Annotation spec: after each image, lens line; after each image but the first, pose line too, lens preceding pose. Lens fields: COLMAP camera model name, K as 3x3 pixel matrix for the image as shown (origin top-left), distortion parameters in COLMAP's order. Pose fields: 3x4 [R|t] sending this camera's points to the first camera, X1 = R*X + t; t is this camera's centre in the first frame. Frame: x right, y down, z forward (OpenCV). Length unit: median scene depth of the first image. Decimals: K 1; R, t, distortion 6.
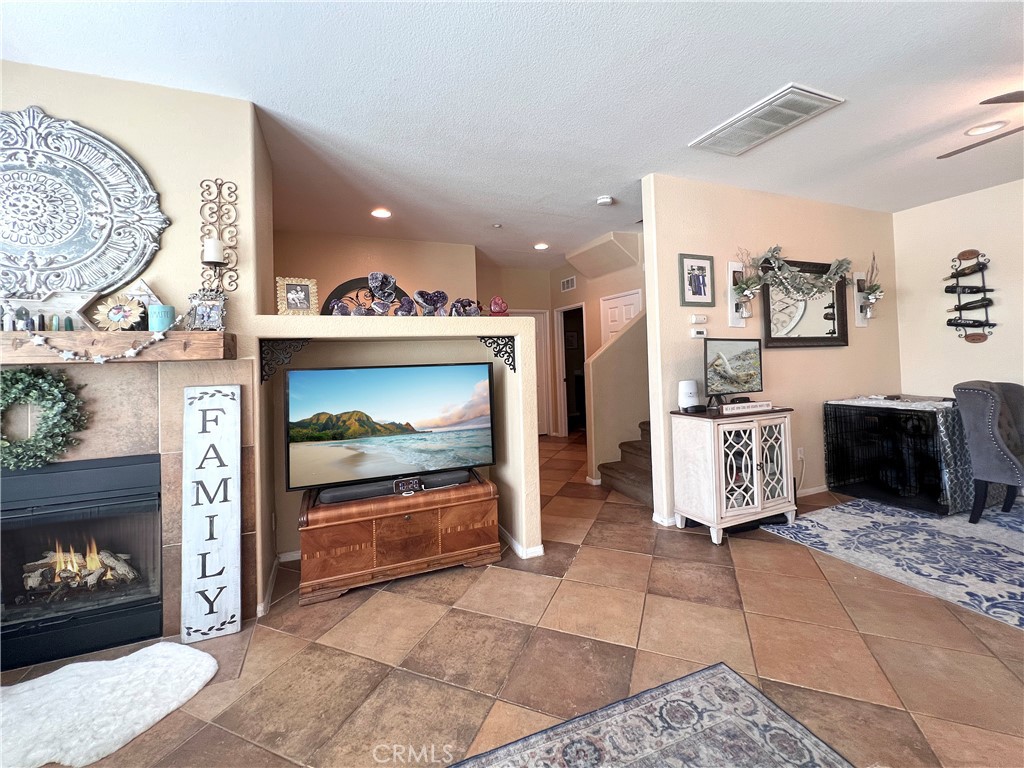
lens RADIAL K [[410.3, 0, 514.7], [0, 410.3, 347.2], [0, 0, 1]] dist [-0.002188, 0.001213]
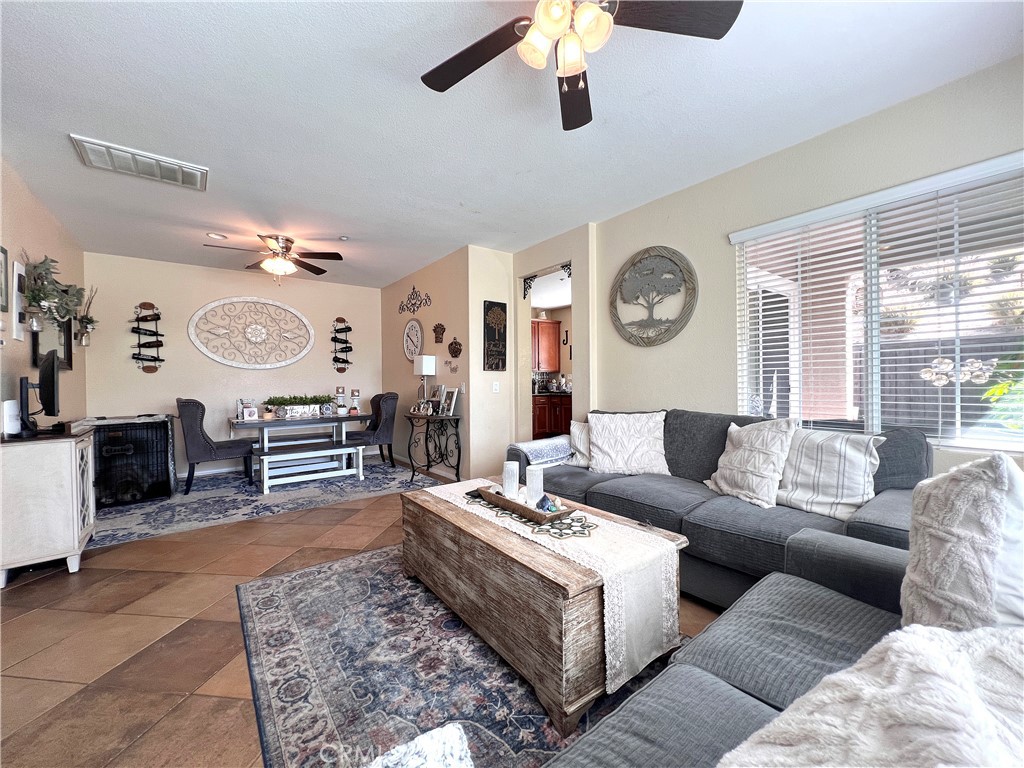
lens RADIAL K [[410.3, 0, 509.9], [0, 410.3, 382.2], [0, 0, 1]] dist [-0.002188, 0.001213]
pose [[-0.238901, 0.020360, 0.970830, -0.922708], [-0.002700, 0.999762, -0.021631, 0.092776], [-0.971040, -0.007789, -0.238790, 0.375622]]
